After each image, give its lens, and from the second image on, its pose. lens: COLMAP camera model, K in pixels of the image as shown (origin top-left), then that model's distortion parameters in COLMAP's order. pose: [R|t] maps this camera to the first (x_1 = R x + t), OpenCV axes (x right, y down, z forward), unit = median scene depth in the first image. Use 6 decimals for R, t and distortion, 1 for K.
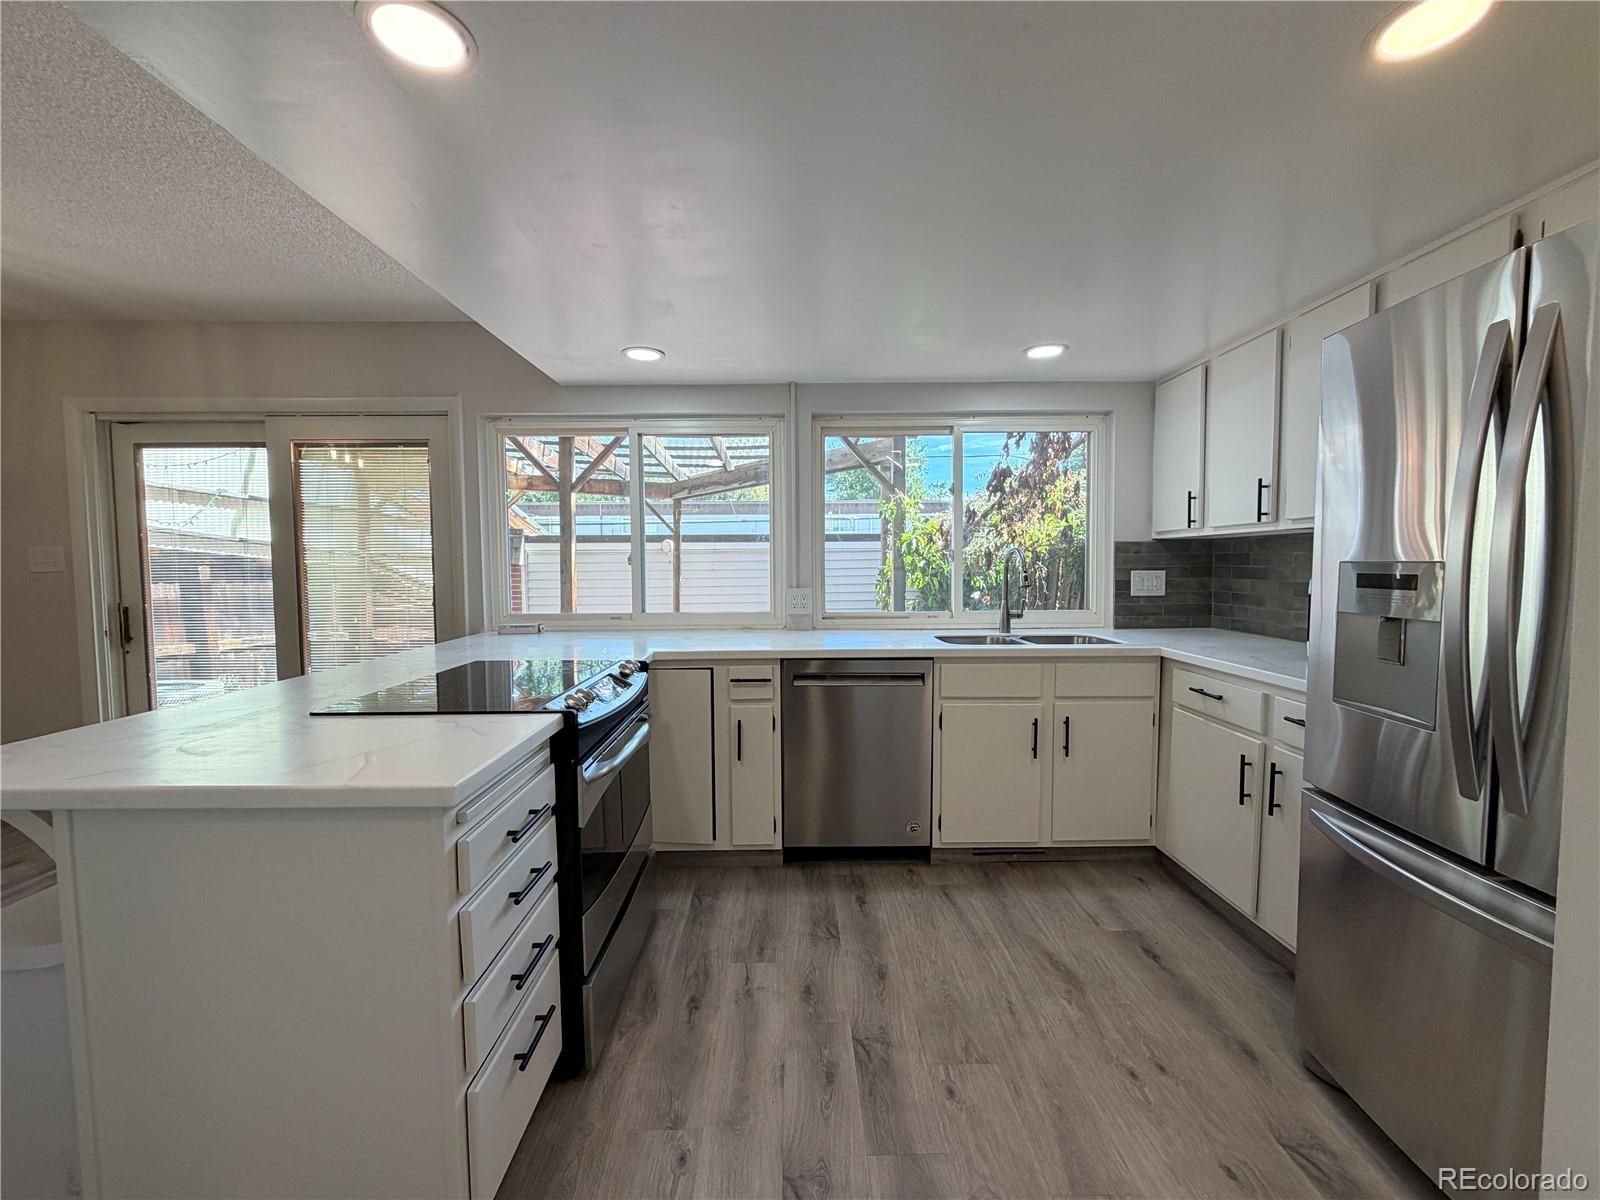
lens RADIAL K [[686.6, 0, 800.0], [0, 686.6, 600.0], [0, 0, 1]] dist [0.003942, 0.000415]
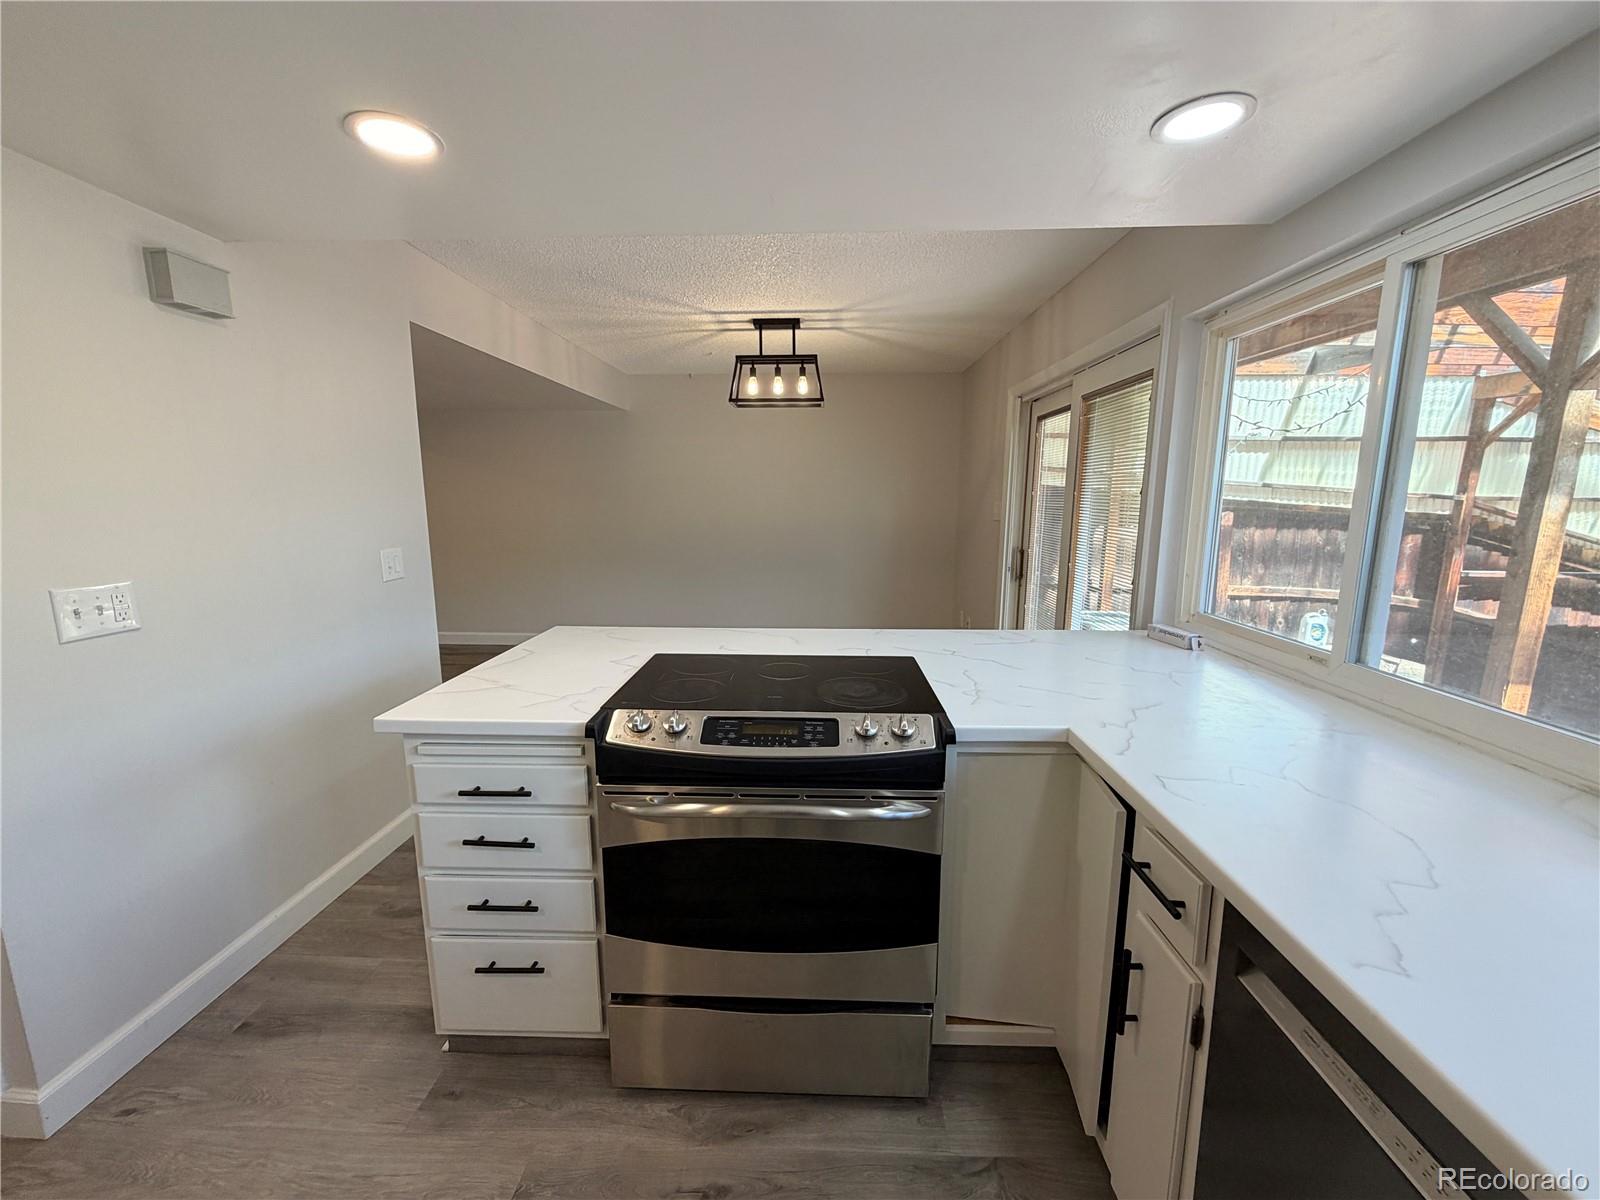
lens RADIAL K [[640.0, 0, 796.4], [0, 640.0, 598.9], [0, 0, 1]] dist [-0.000932, 0.000217]
pose [[-0.072061, 0.168442, -0.983074, 0.233061], [-0.052160, 0.983651, 0.172364, -0.083082], [0.996035, 0.063698, -0.062097, 0.655594]]
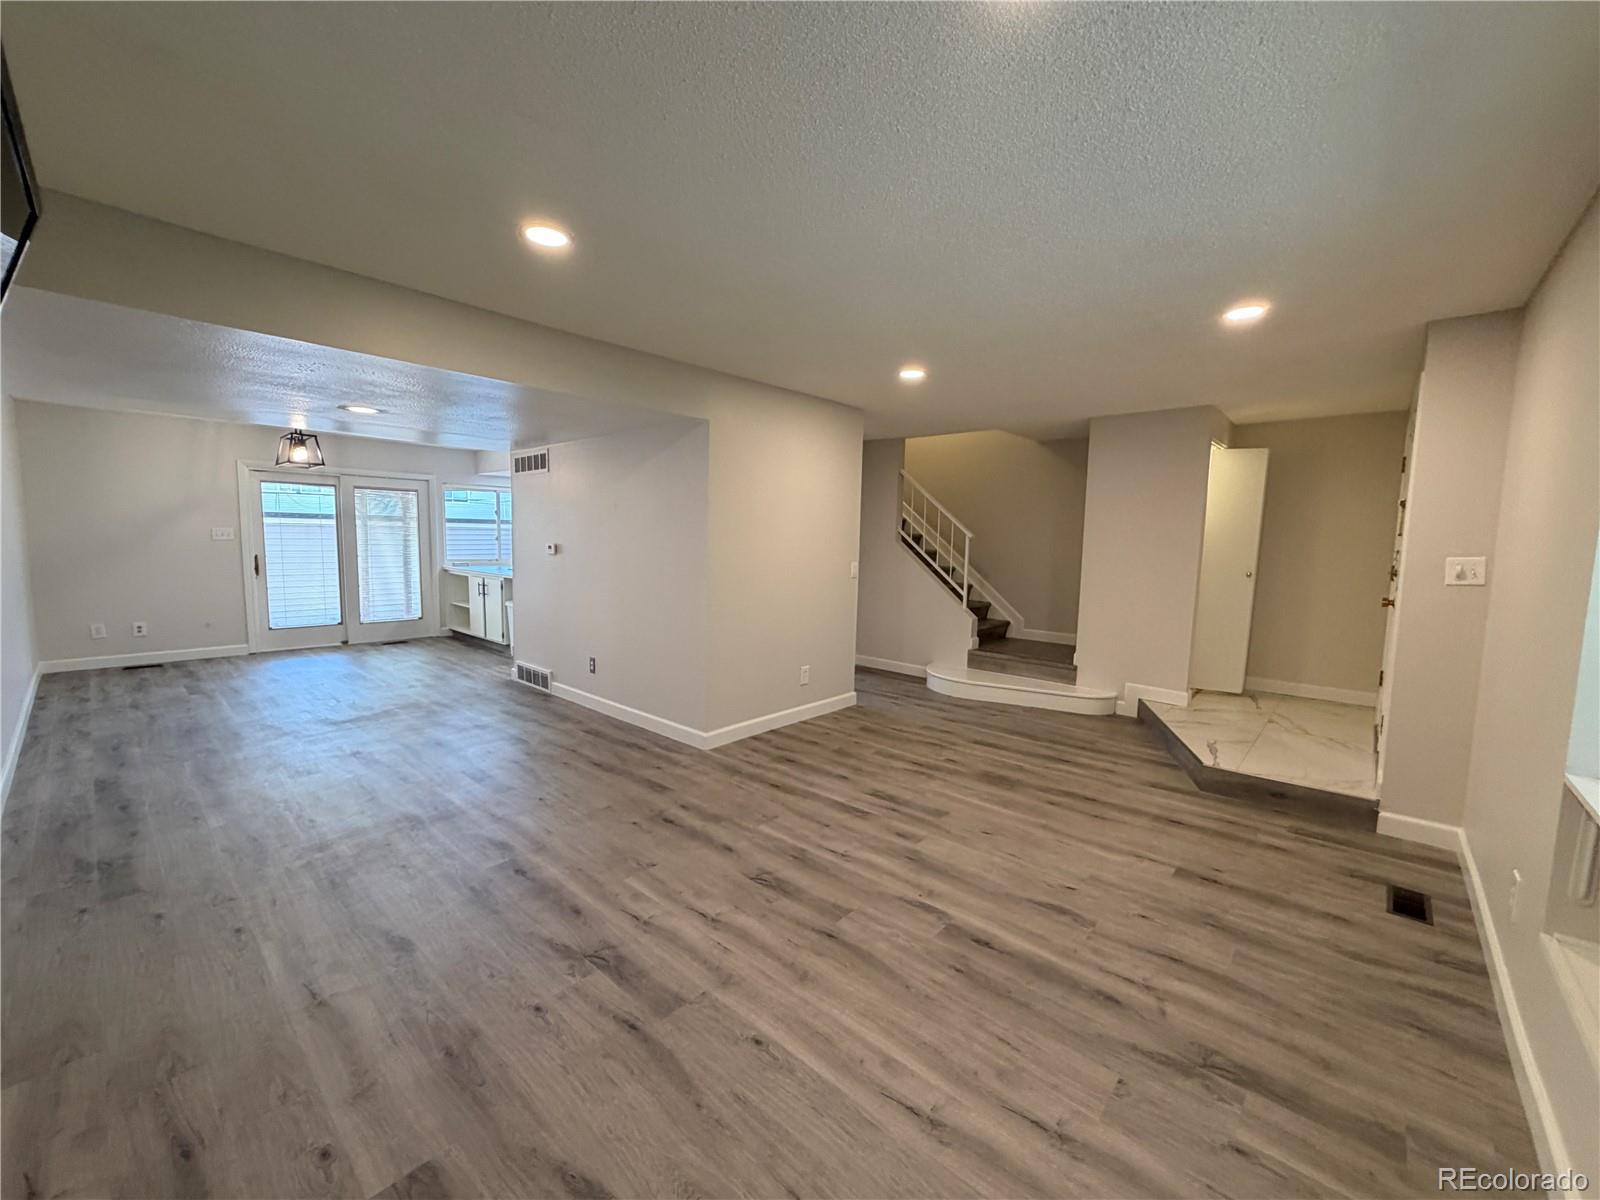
lens RADIAL K [[640.0, 0, 796.4], [0, 640.0, 598.9], [0, 0, 1]] dist [-0.000932, 0.000217]
pose [[0.669732, -0.050054, 0.740914, -1.351972], [0.009833, 0.998236, 0.058550, 0.043169], [-0.742537, -0.031928, 0.669043, -1.613612]]
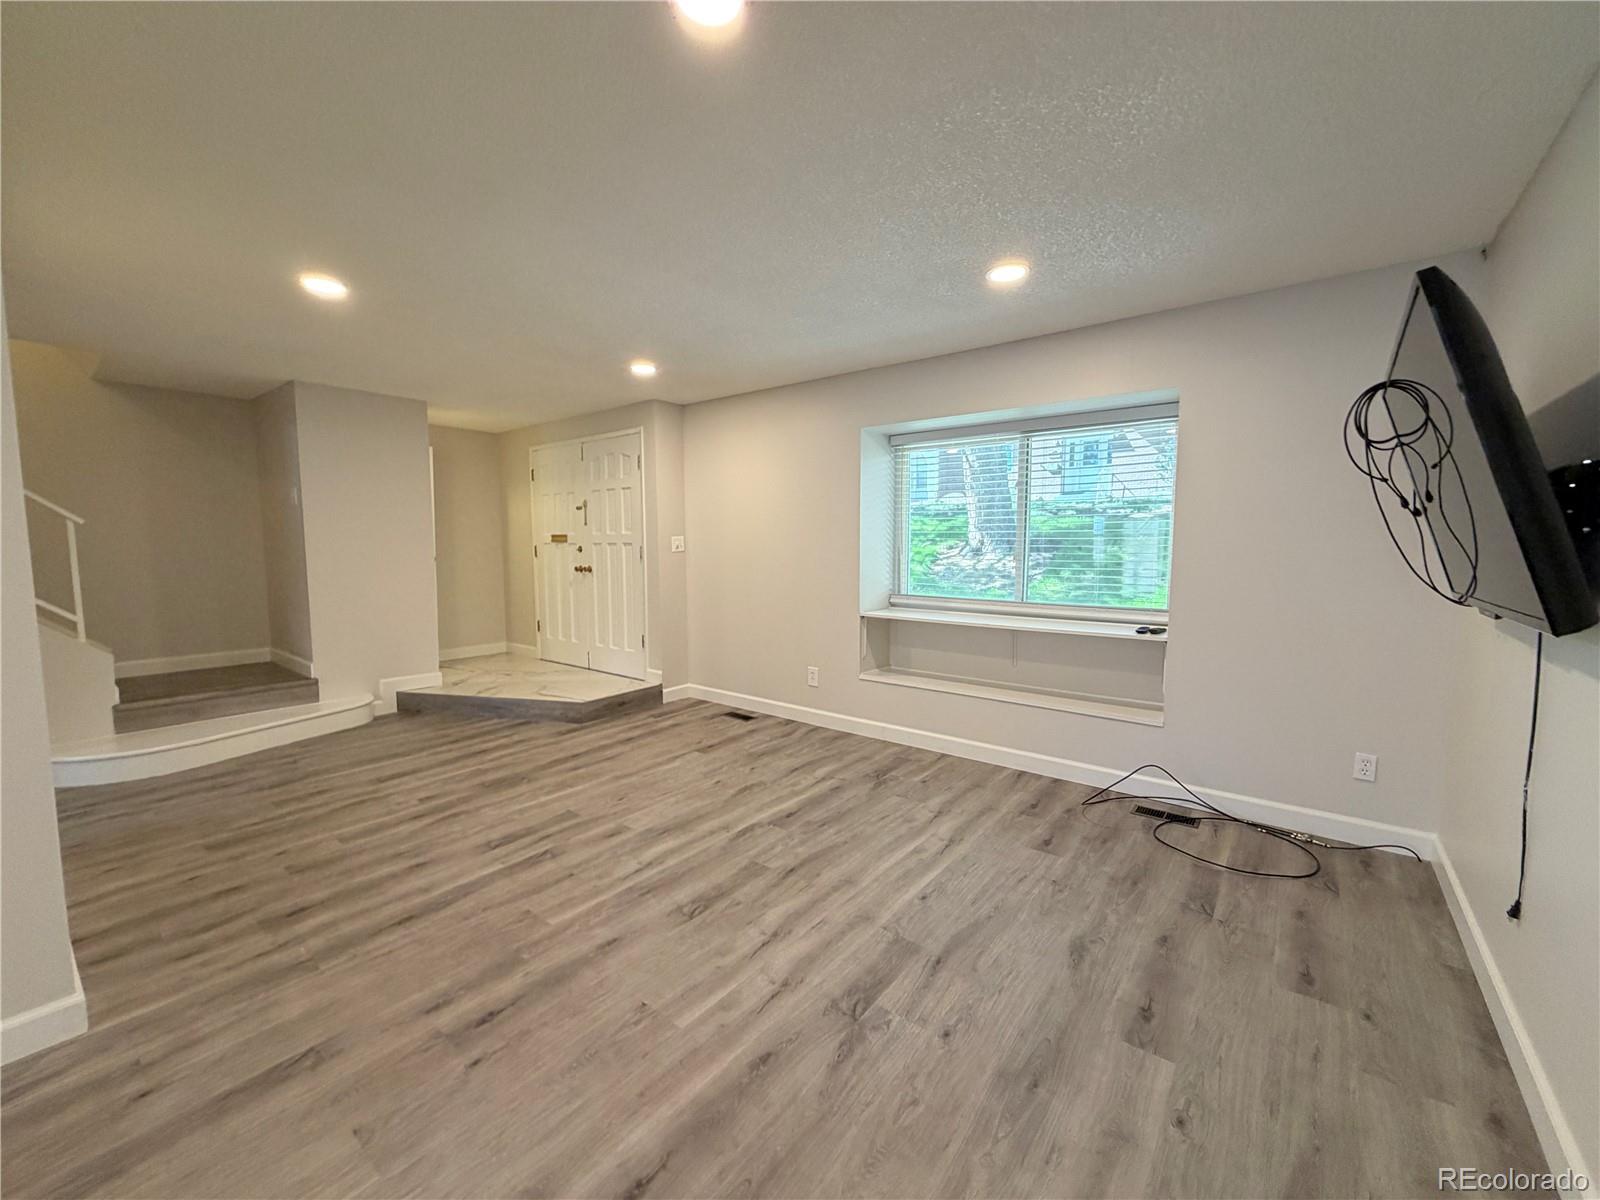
lens RADIAL K [[640.0, 0, 796.4], [0, 640.0, 598.9], [0, 0, 1]] dist [-0.000932, 0.000217]
pose [[-0.781856, -0.046800, 0.621700, -1.315581], [0.036416, 0.992048, 0.120476, 0.020829], [-0.622394, 0.116834, -0.773935, -0.673946]]
